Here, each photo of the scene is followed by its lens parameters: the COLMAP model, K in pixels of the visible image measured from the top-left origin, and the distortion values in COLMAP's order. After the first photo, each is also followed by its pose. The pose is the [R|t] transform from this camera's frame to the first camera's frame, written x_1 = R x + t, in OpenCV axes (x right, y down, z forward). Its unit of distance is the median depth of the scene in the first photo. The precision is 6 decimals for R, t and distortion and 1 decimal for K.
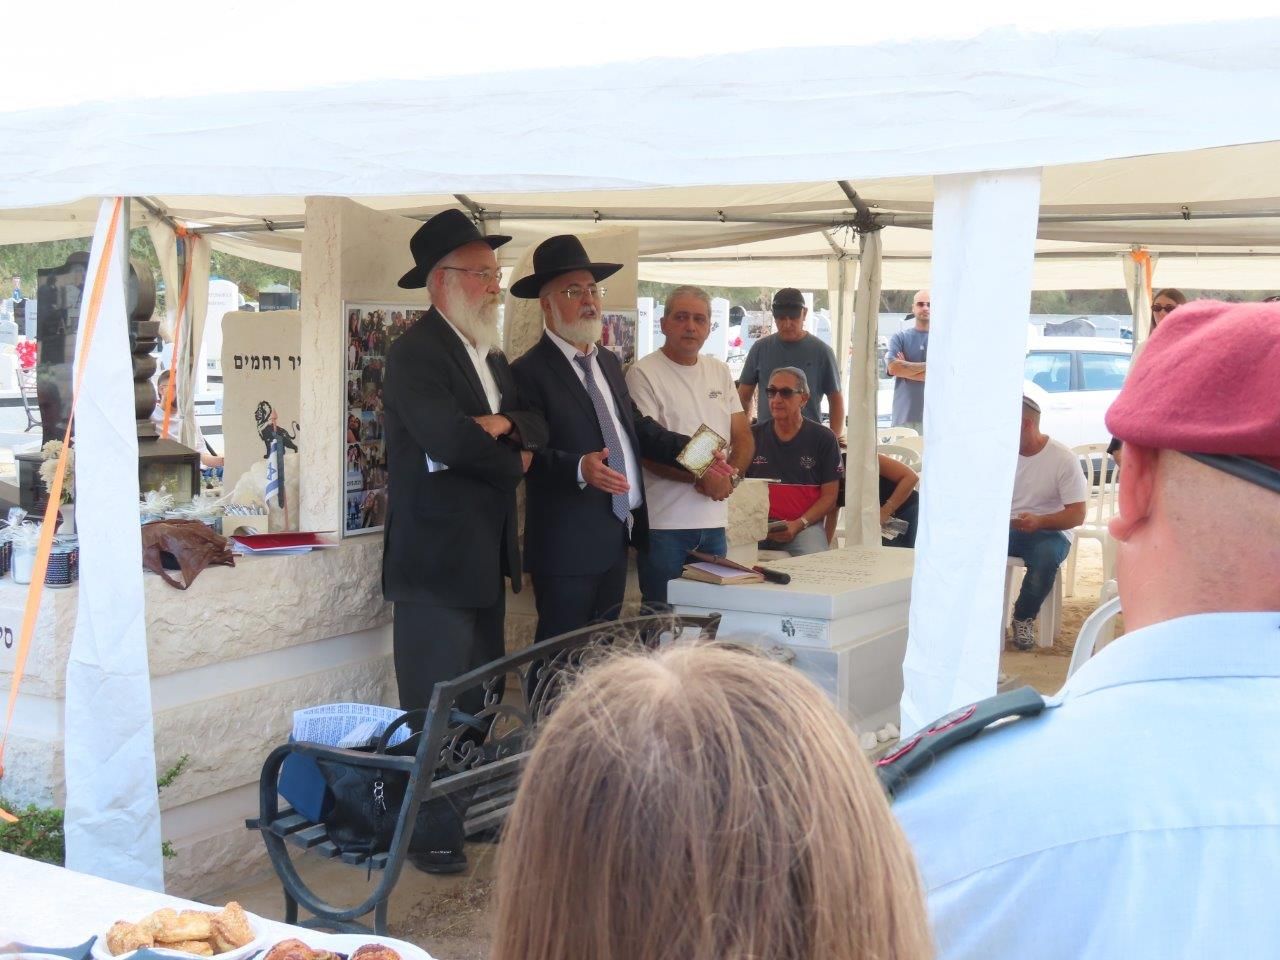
lens RADIAL K [[1791.1, 0, 640.0], [0, 1791.1, 480.0], [0, 0, 1]] dist [-0.027074, 0.054417]
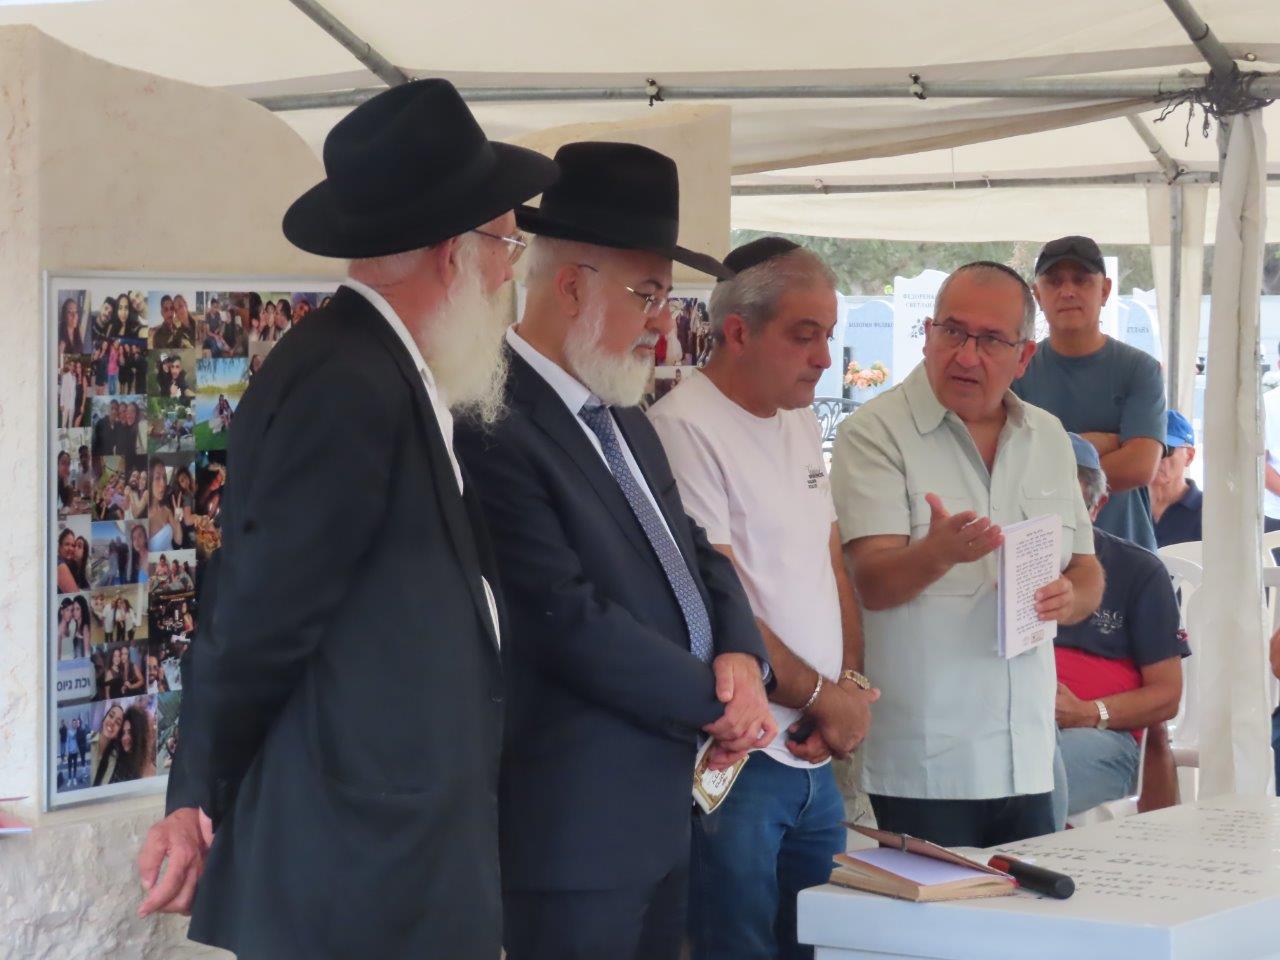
lens RADIAL K [[3398.4, 0, 640.0], [0, 3398.4, 480.0], [0, 0, 1]] dist [-0.000718, -0.017447]
pose [[0.998966, -0.009918, -0.044370, 0.016580], [0.008081, 0.999111, -0.041385, -0.012674], [0.044741, 0.040983, 0.998158, 0.169407]]
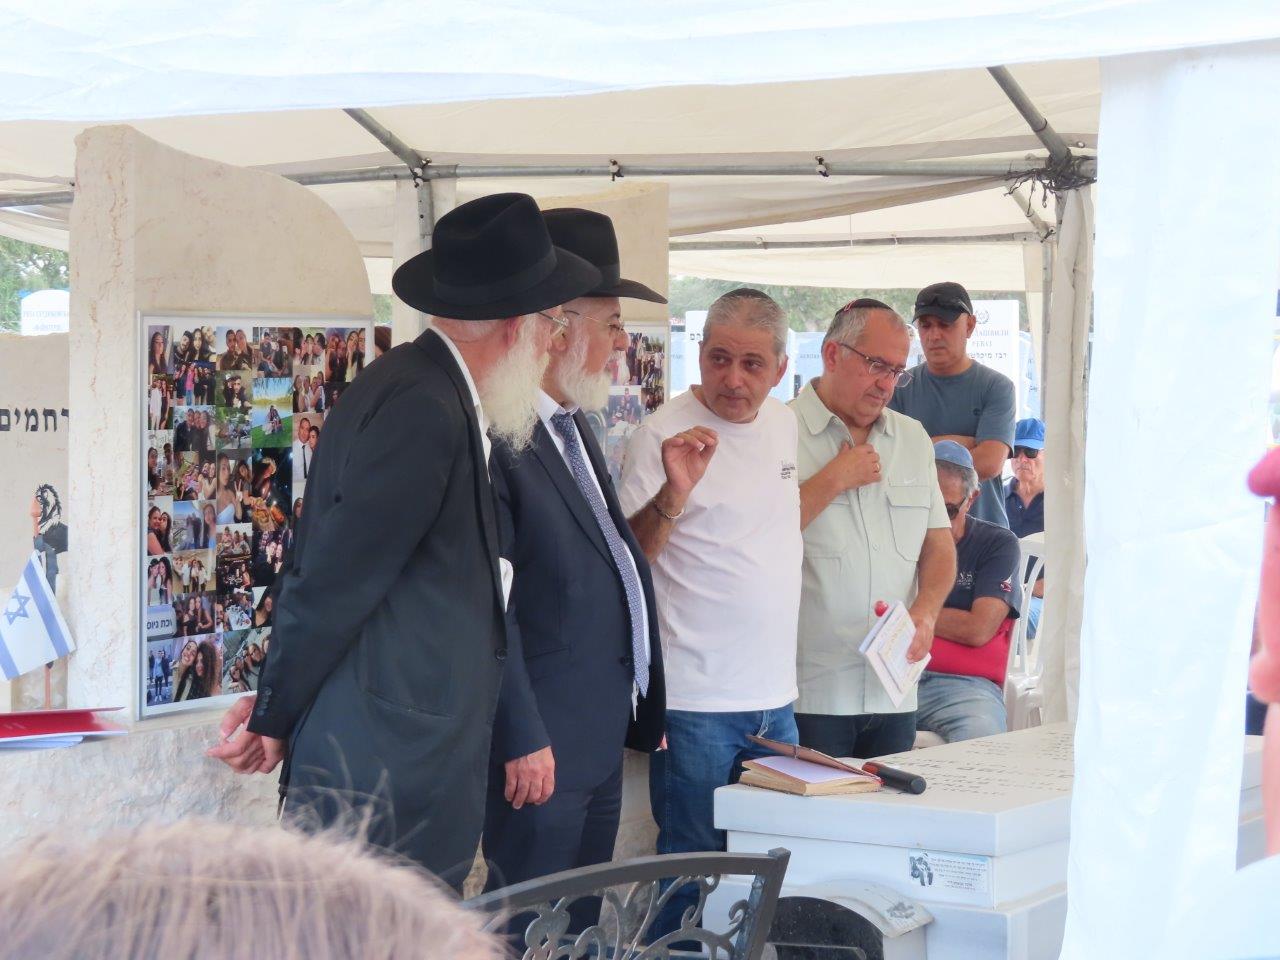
lens RADIAL K [[2886.3, 0, 625.3], [0, 2886.3, 484.8], [0, 0, 1]] dist [-0.015863, 0.072731]
pose [[0.998884, -0.008351, -0.046483, 0.034702], [0.006364, 0.999067, -0.042724, -0.002531], [0.046796, 0.042381, 0.998005, 0.070354]]
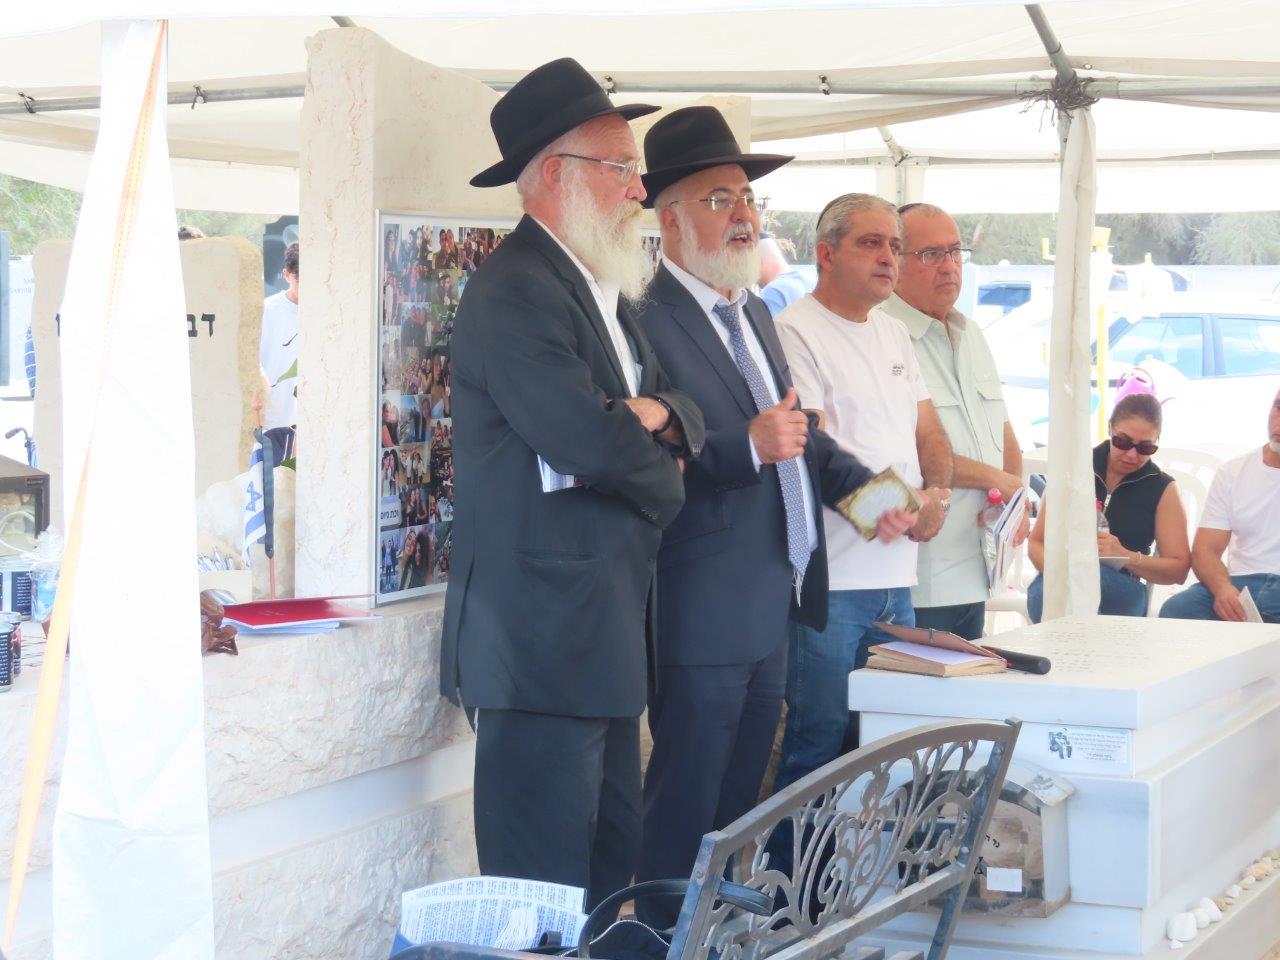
lens RADIAL K [[2886.3, 0, 625.3], [0, 2886.3, 484.8], [0, 0, 1]] dist [-0.015863, 0.072731]
pose [[0.995540, -0.013025, 0.093433, -0.170082], [0.014828, 0.999717, -0.018628, 0.010774], [-0.093164, 0.019930, 0.995451, 0.032520]]
